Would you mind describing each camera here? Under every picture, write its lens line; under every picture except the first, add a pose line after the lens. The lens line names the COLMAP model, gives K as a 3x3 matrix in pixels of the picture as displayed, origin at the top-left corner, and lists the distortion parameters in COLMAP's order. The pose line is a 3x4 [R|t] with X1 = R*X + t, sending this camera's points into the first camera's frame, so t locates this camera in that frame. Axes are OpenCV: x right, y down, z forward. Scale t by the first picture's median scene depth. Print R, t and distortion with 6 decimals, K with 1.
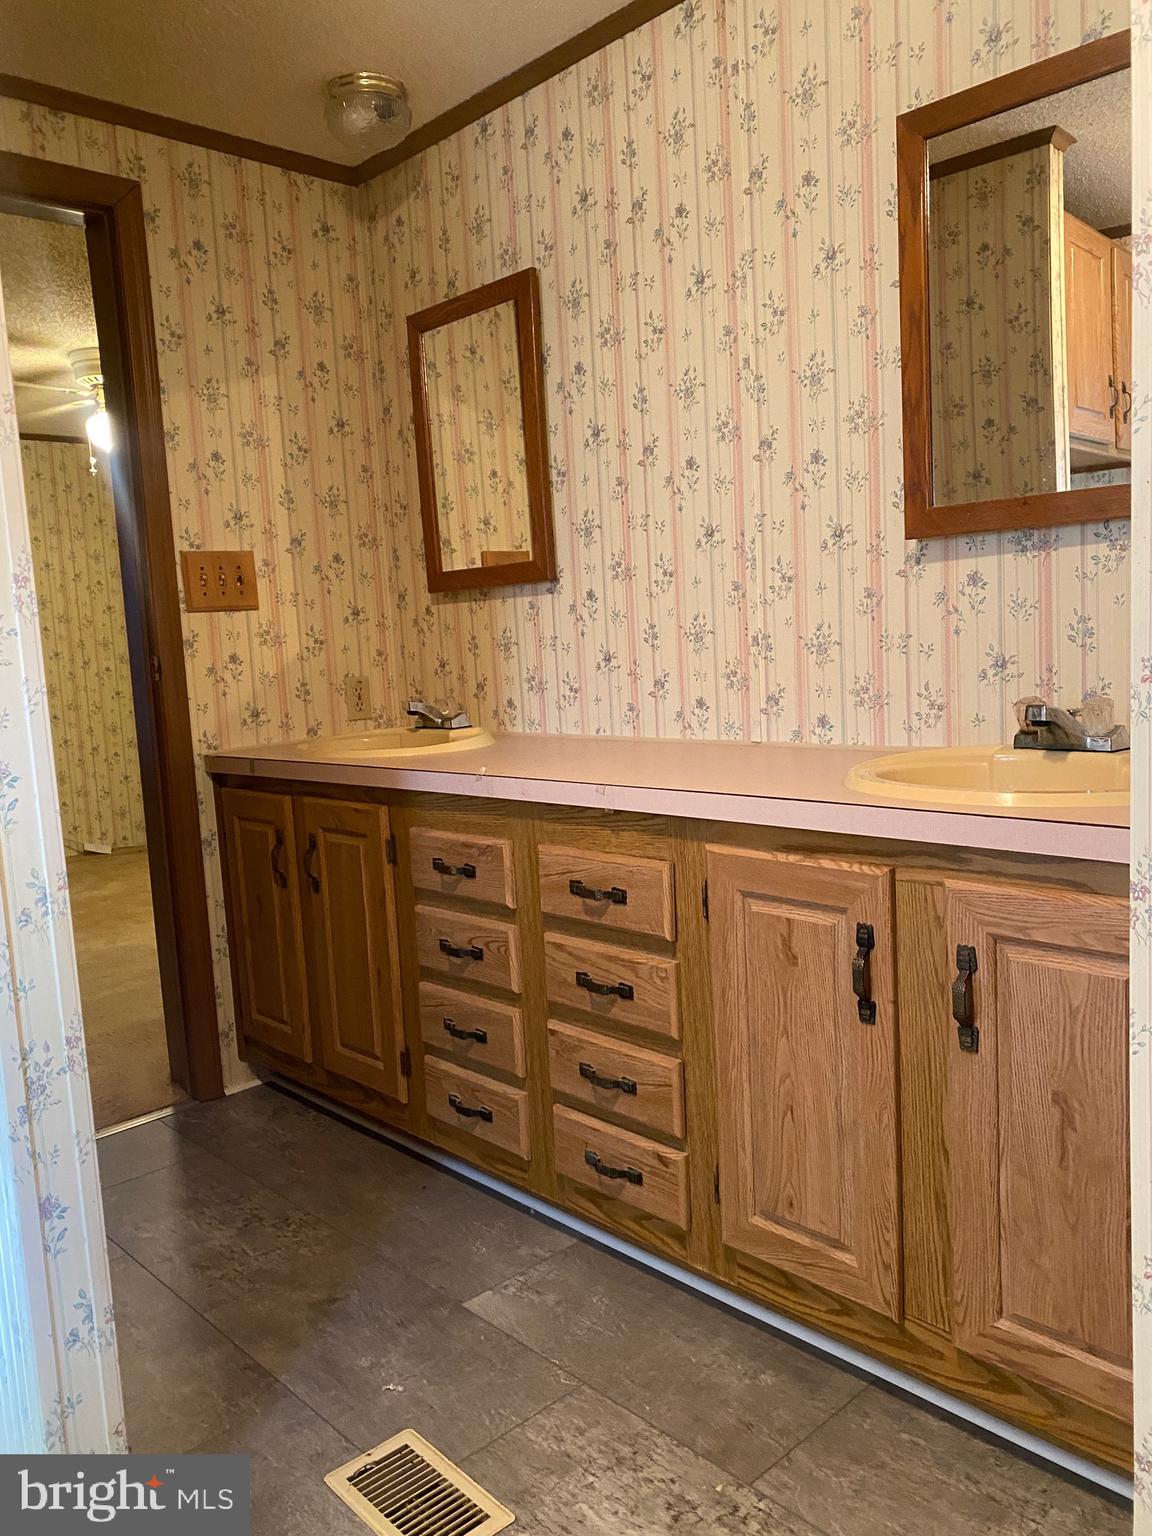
lens RADIAL K [[1179.4, 0, 570.8], [0, 1179.4, 749.8], [0, 0, 1]] dist [0.013530, -0.007849]
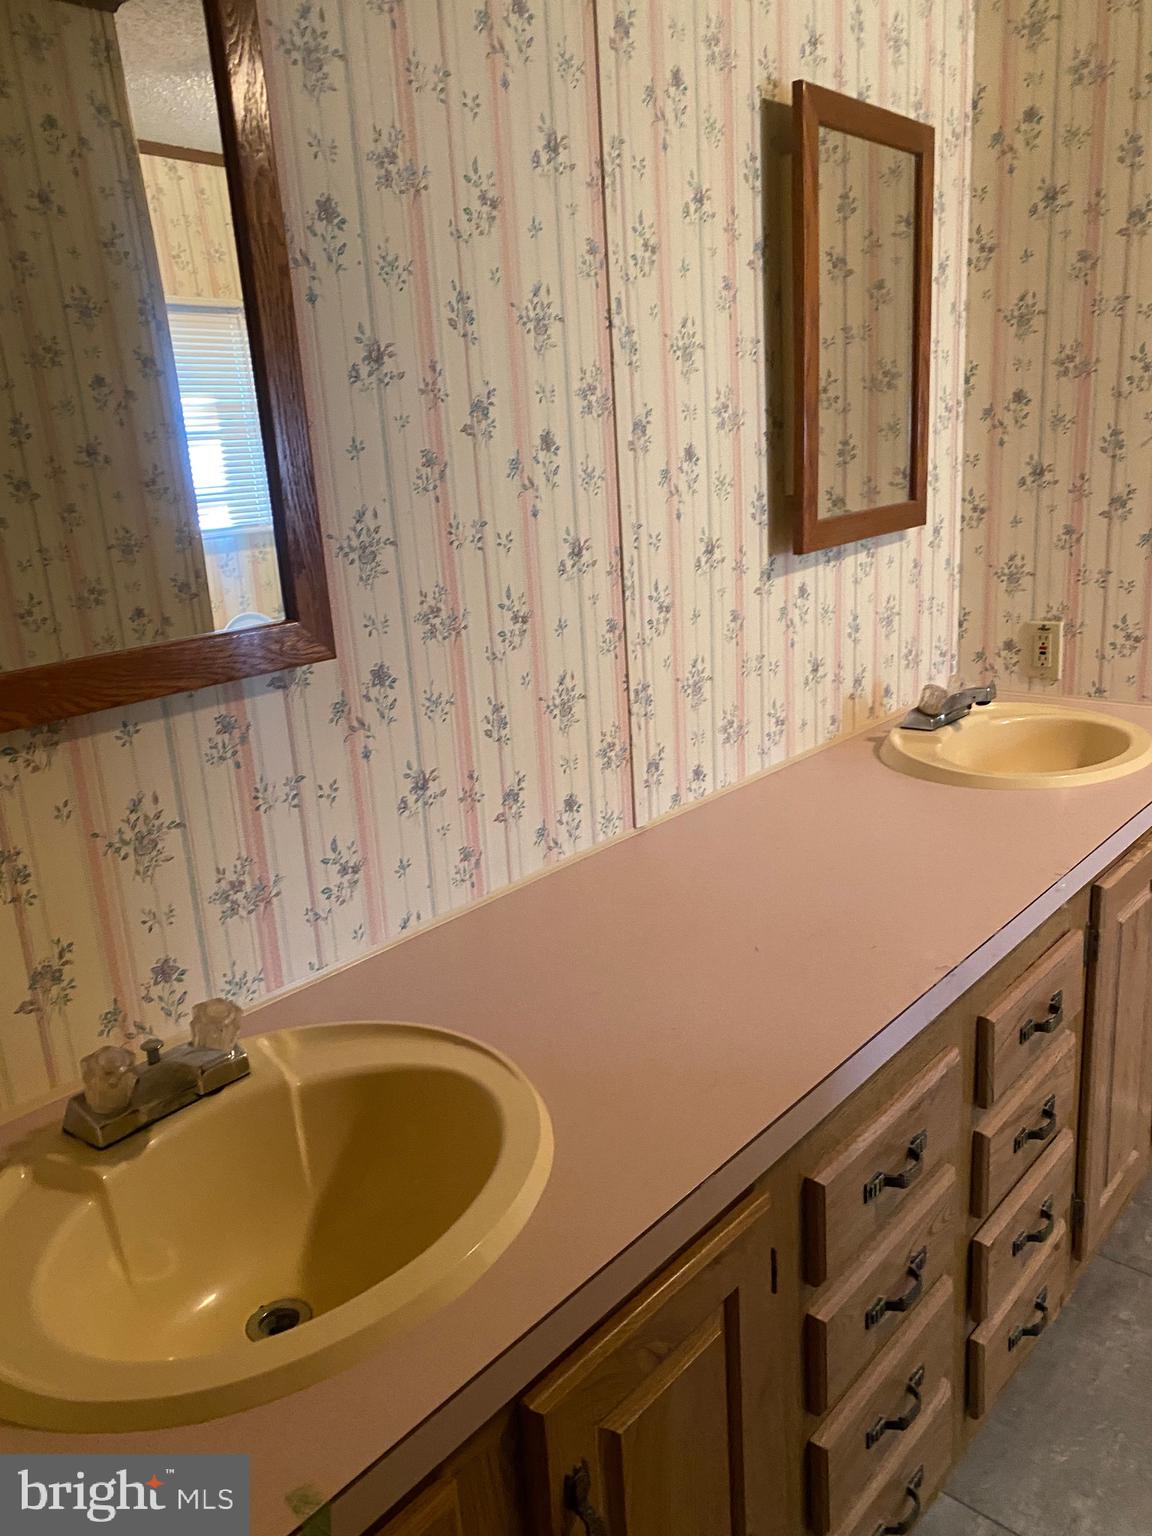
lens RADIAL K [[1169.5, 0, 576.2], [0, 1169.5, 773.9], [0, 0, 1]] dist [0.012813, -0.014513]
pose [[-0.083243, -0.219089, 0.972147, -0.576030], [0.167636, 0.958553, 0.230380, -0.225001], [-0.982328, 0.182145, -0.043066, 1.098380]]
